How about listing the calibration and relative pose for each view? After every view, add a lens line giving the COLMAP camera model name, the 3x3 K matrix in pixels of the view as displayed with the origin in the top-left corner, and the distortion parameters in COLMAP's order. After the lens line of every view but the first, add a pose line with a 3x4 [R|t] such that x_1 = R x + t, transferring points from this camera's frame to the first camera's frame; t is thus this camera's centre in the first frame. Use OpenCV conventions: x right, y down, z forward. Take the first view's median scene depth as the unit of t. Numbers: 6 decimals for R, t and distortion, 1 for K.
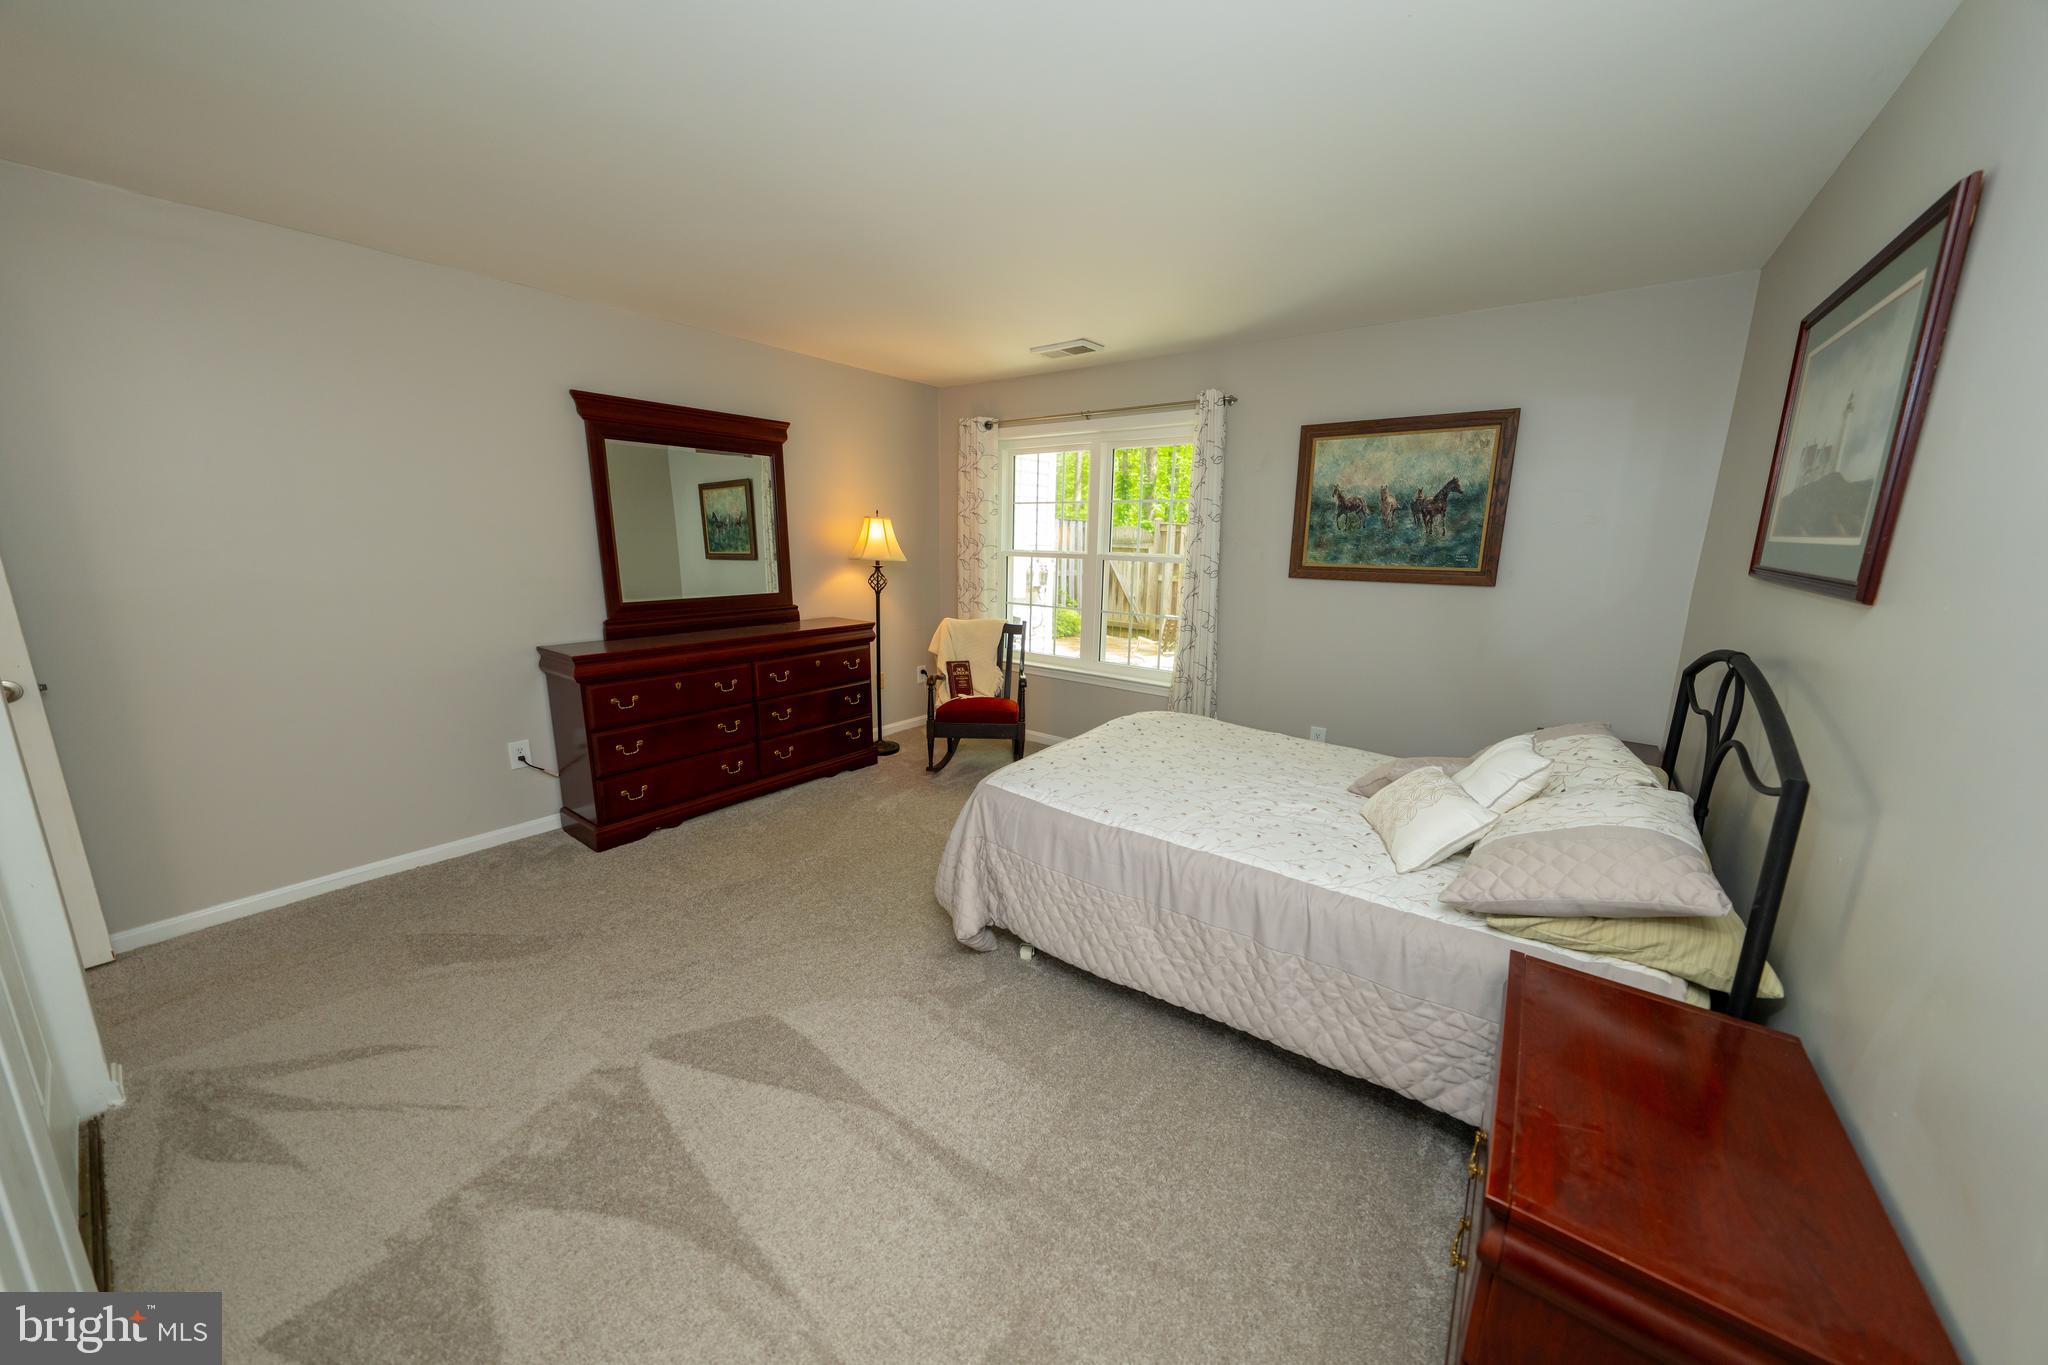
lens RADIAL K [[691.6, 0, 1026.9], [0, 691.6, 676.9], [0, 0, 1]] dist [0.000124, 0.000170]
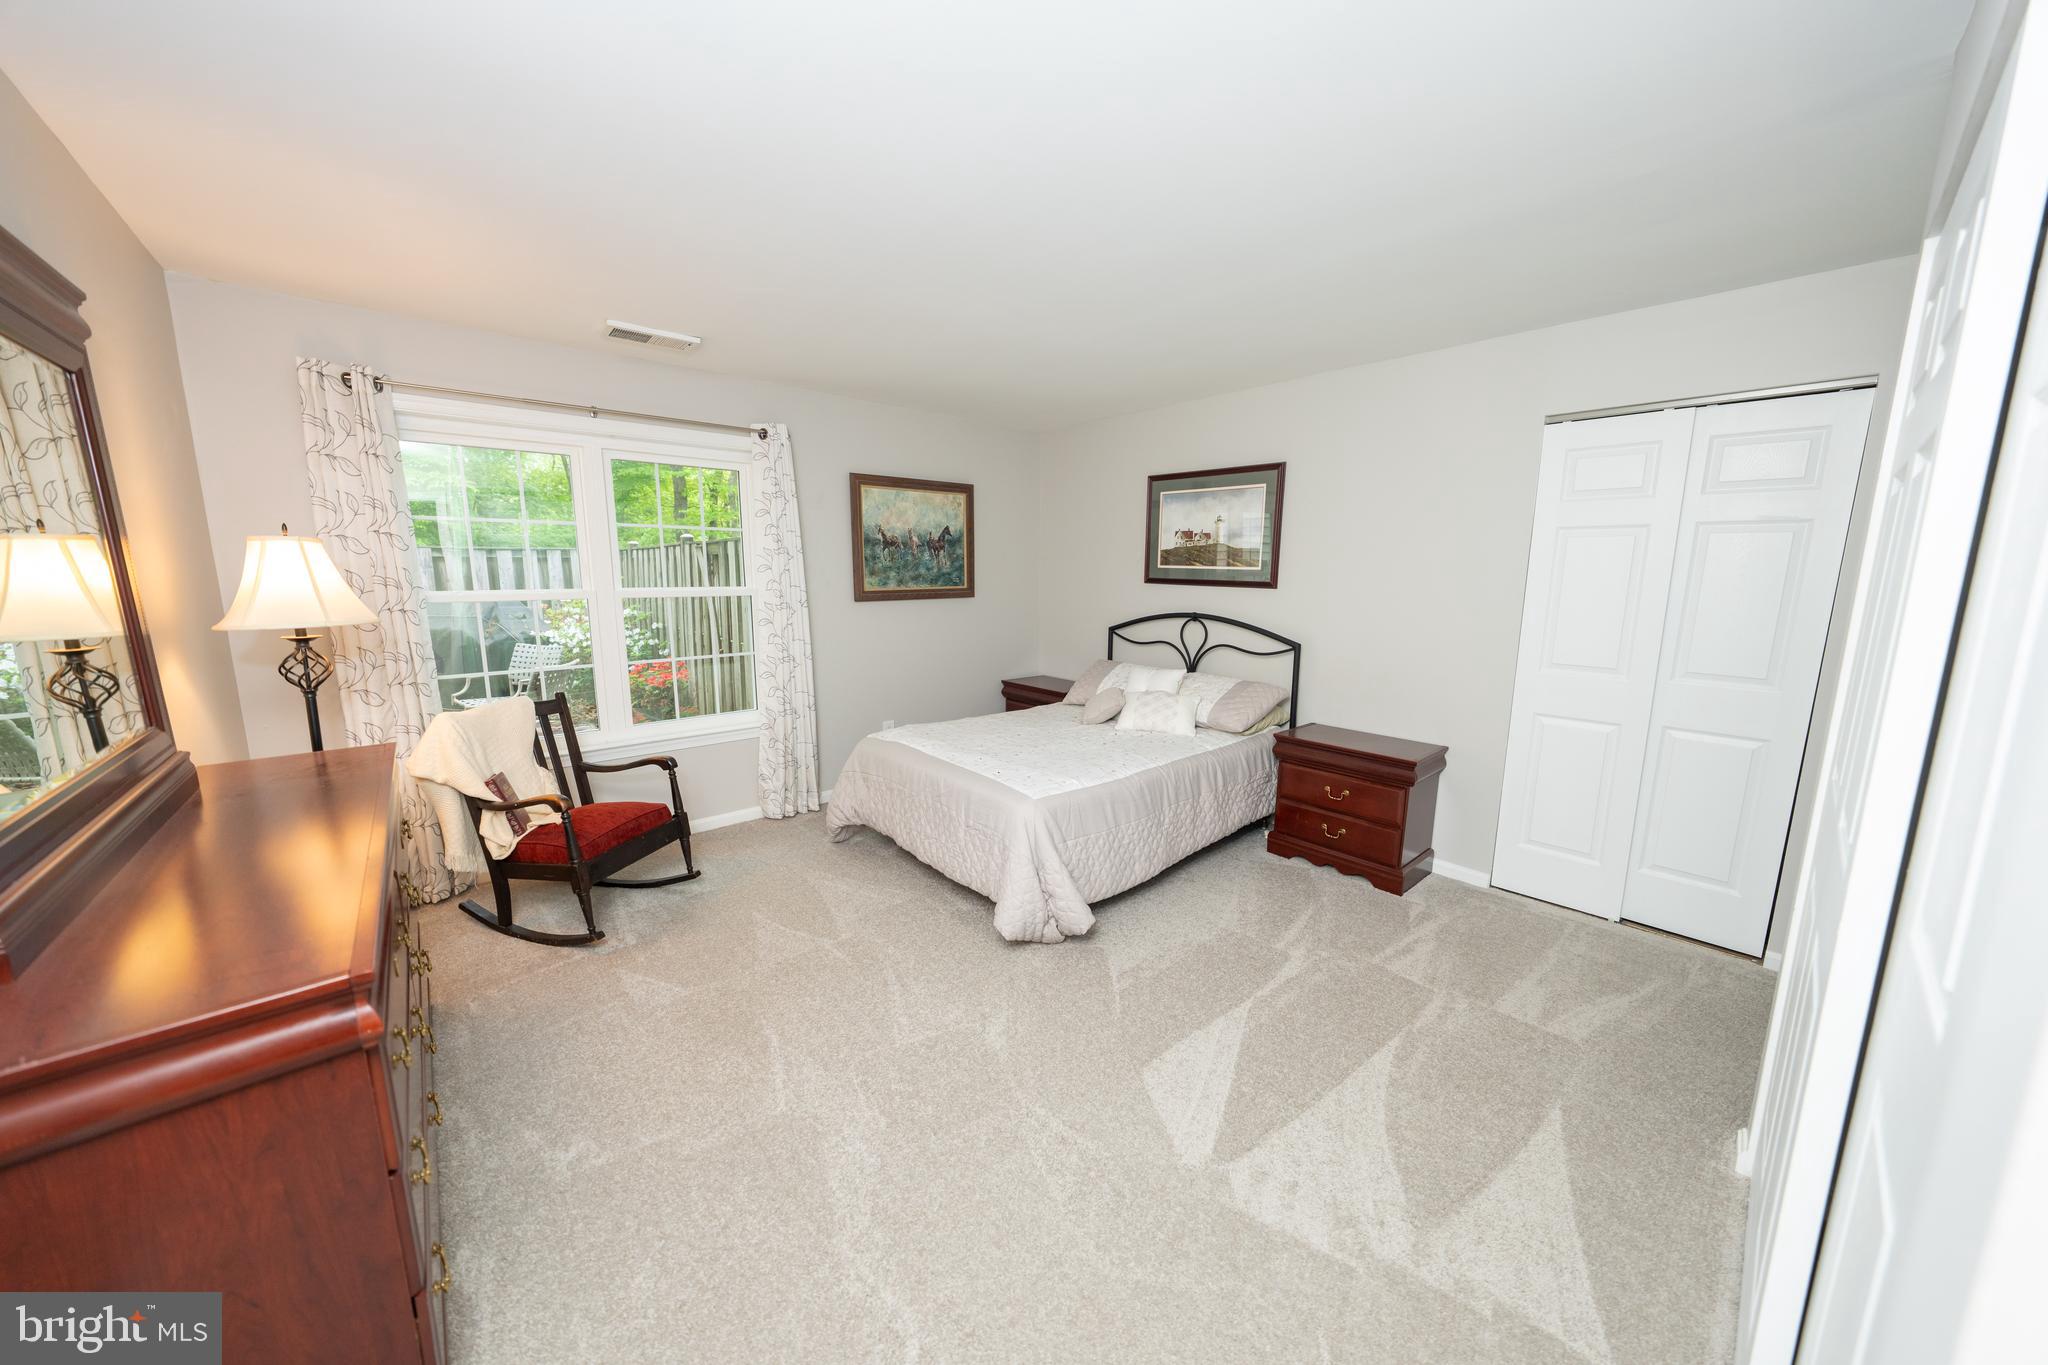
lens RADIAL K [[697.9, 0, 1023.4], [0, 697.9, 687.4], [0, 0, 1]] dist [-0.000200, 0.000007]
pose [[0.193223, -0.181950, 0.964136, -0.794374], [0.198583, 0.969570, 0.143177, -0.127516], [-0.960848, 0.163796, 0.223475, 0.539825]]
